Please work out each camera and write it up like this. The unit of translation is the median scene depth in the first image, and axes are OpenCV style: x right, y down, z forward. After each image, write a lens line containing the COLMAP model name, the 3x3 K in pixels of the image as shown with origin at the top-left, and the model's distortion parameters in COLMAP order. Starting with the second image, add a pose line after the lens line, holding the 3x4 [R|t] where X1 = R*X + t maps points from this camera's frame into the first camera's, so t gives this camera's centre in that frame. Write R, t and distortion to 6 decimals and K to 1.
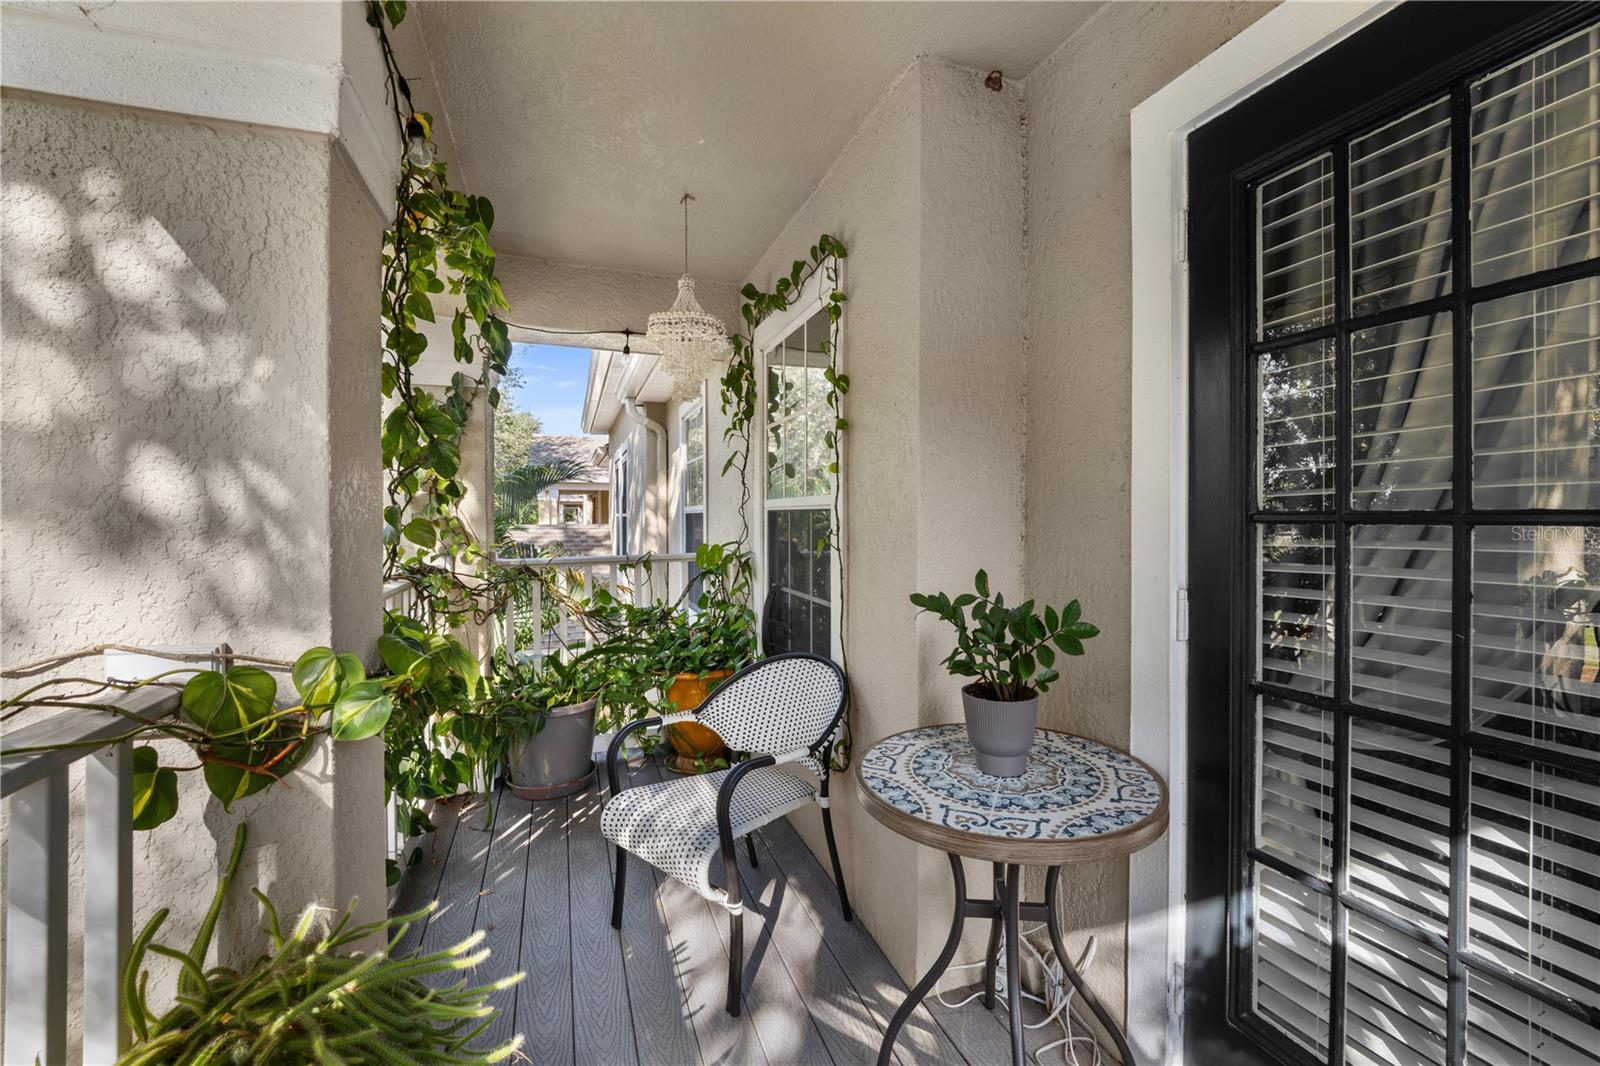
lens RADIAL K [[655.1, 0, 801.1], [0, 655.1, 522.8], [0, 0, 1]] dist [-0.000771, -0.000148]
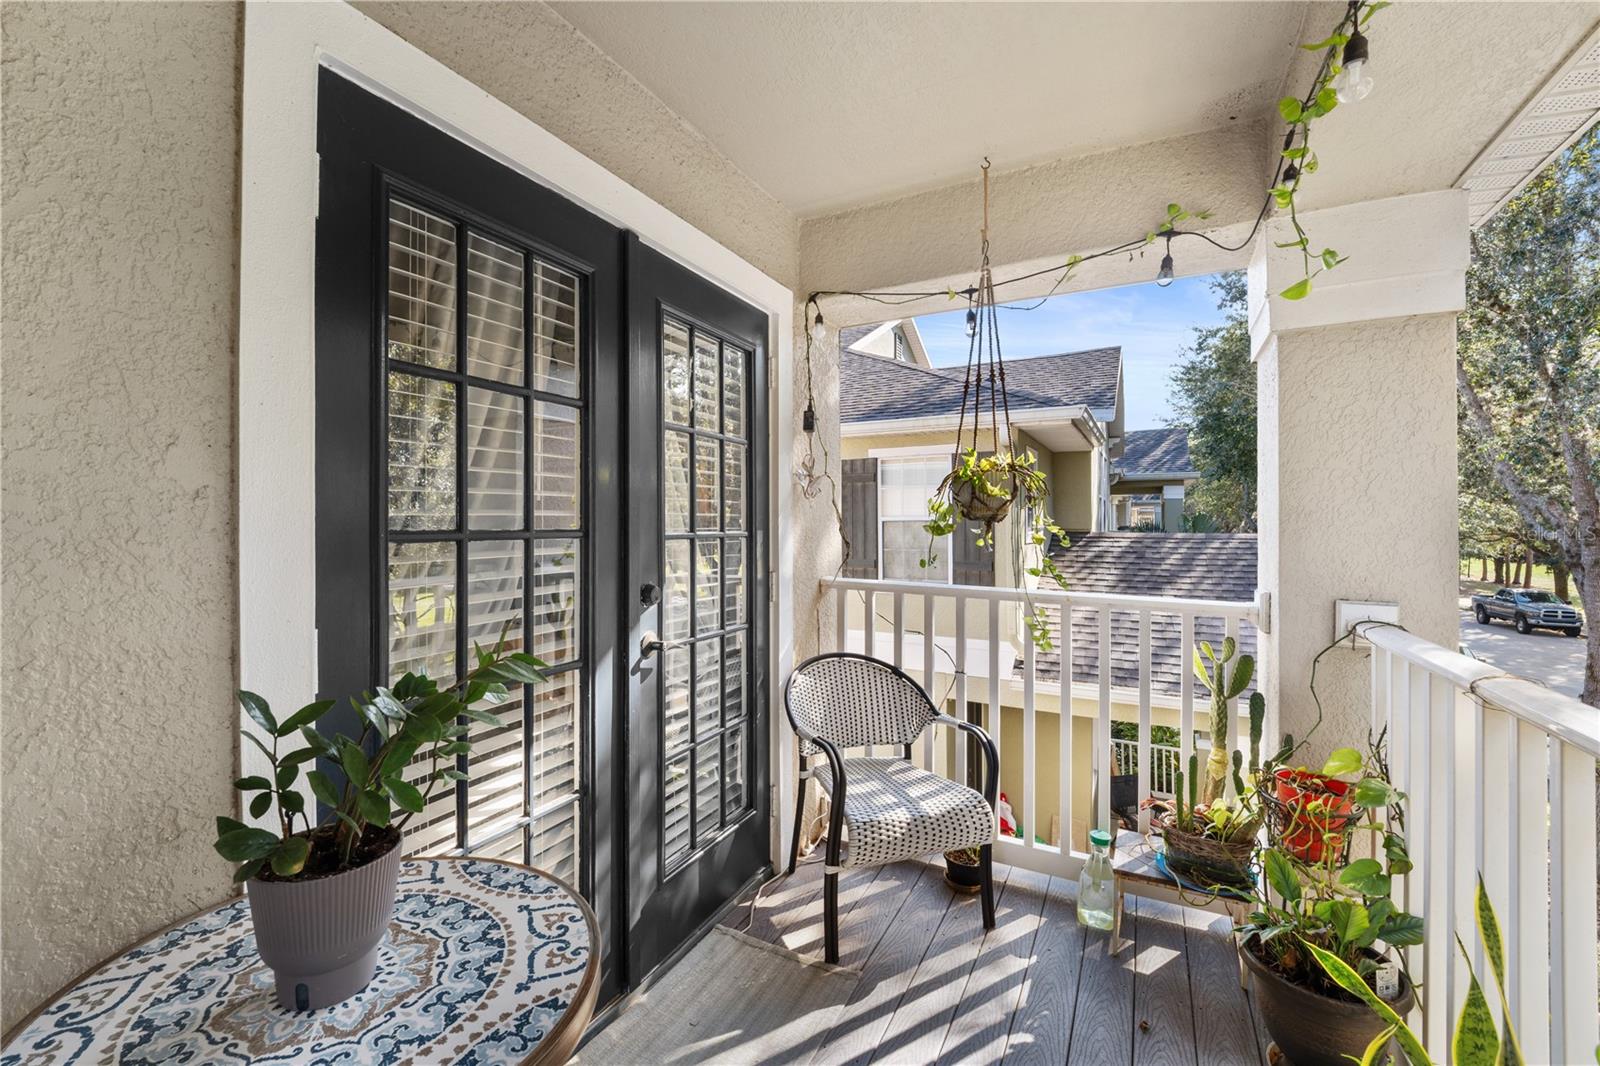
lens RADIAL K [[655.1, 0, 801.1], [0, 655.1, 522.8], [0, 0, 1]] dist [-0.000771, -0.000148]
pose [[-0.668723, 0.000220, 0.743511, -0.445975], [0.002660, 0.999994, 0.002097, -0.030318], [-0.743507, 0.003380, -0.668720, 1.208349]]
